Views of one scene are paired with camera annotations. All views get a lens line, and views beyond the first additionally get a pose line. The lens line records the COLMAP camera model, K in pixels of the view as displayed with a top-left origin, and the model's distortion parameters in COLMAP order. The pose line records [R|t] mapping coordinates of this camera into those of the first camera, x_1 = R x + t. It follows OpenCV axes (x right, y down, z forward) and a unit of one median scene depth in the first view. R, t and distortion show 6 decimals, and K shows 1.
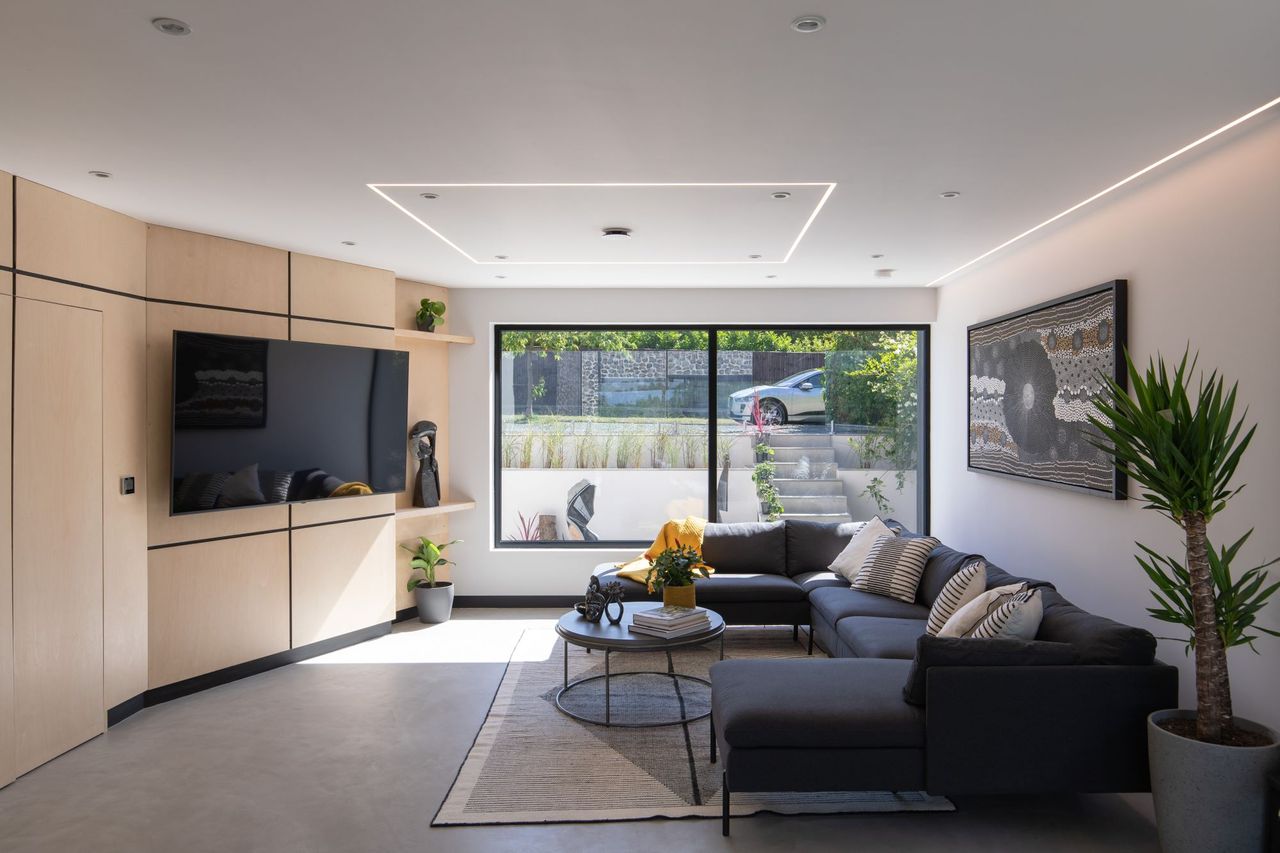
lens RADIAL K [[1015.3, 0, 642.5], [0, 1015.3, 425.7], [0, 0, 1]] dist [0.012509, -0.007018]
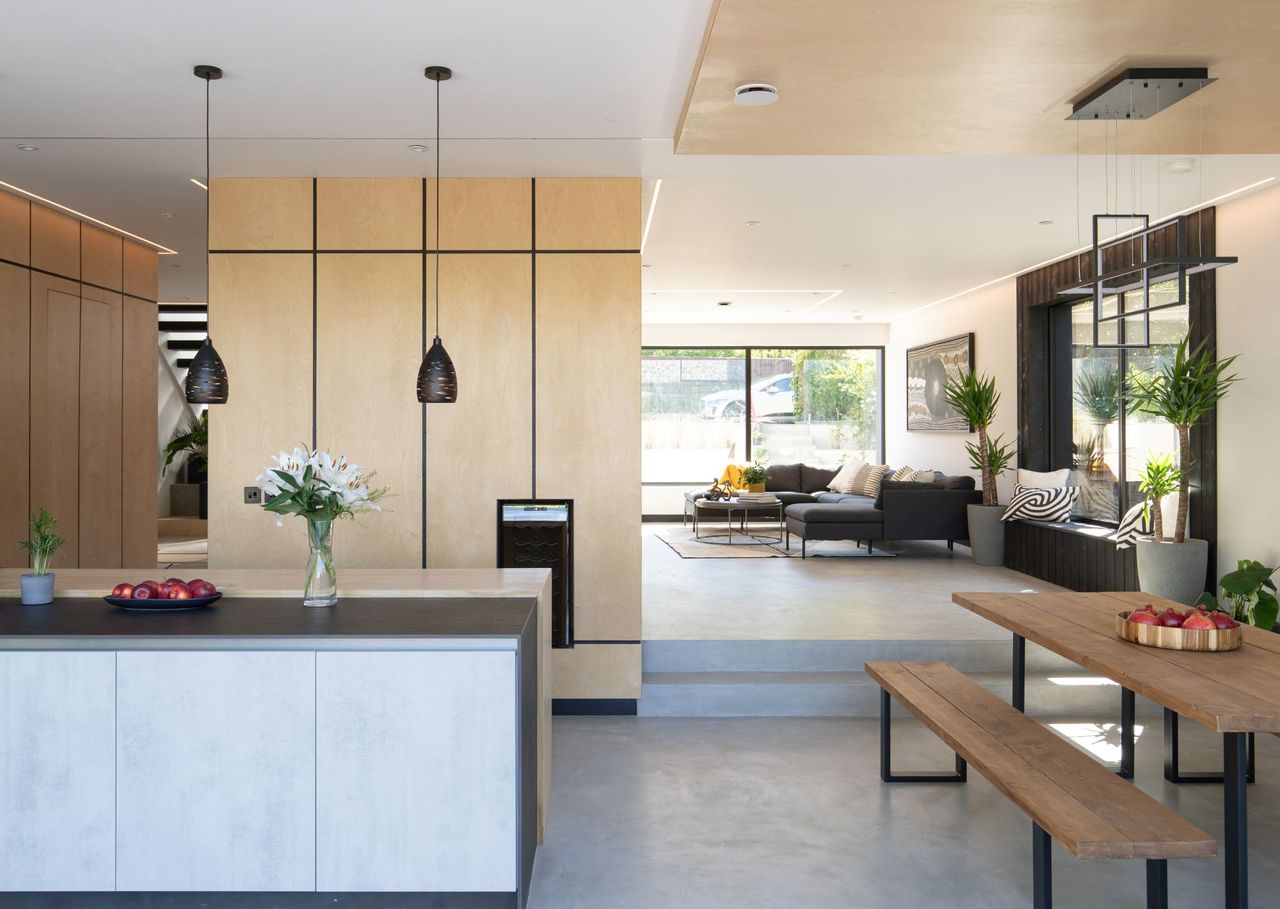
lens RADIAL K [[1037.8, 0, 583.8], [0, 1037.8, 424.5], [0, 0, 1]] dist [-0.007004, -0.018859]
pose [[0.999971, -0.000864, -0.007597, -0.240248], [0.000804, 0.999968, -0.007901, 0.049534], [0.007603, 0.007895, 0.999940, -0.852705]]
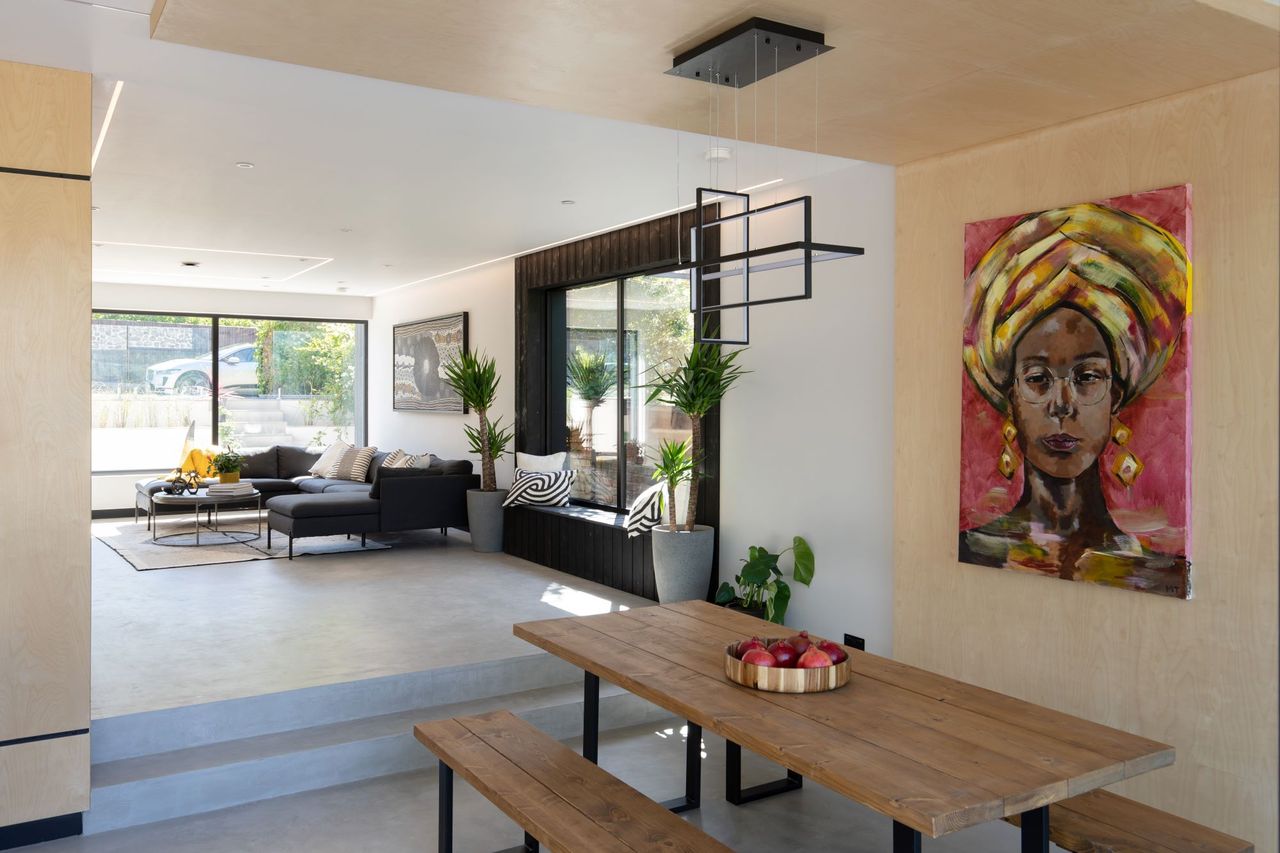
lens RADIAL K [[1015.3, 0, 636.6], [0, 1015.3, 398.9], [0, 0, 1]] dist [0.012509, -0.007018]
pose [[0.850394, 0.001472, 0.526145, -0.241301], [0.000588, 0.999993, -0.003748, 0.033734], [-0.526147, 0.003496, 0.850387, -0.696403]]
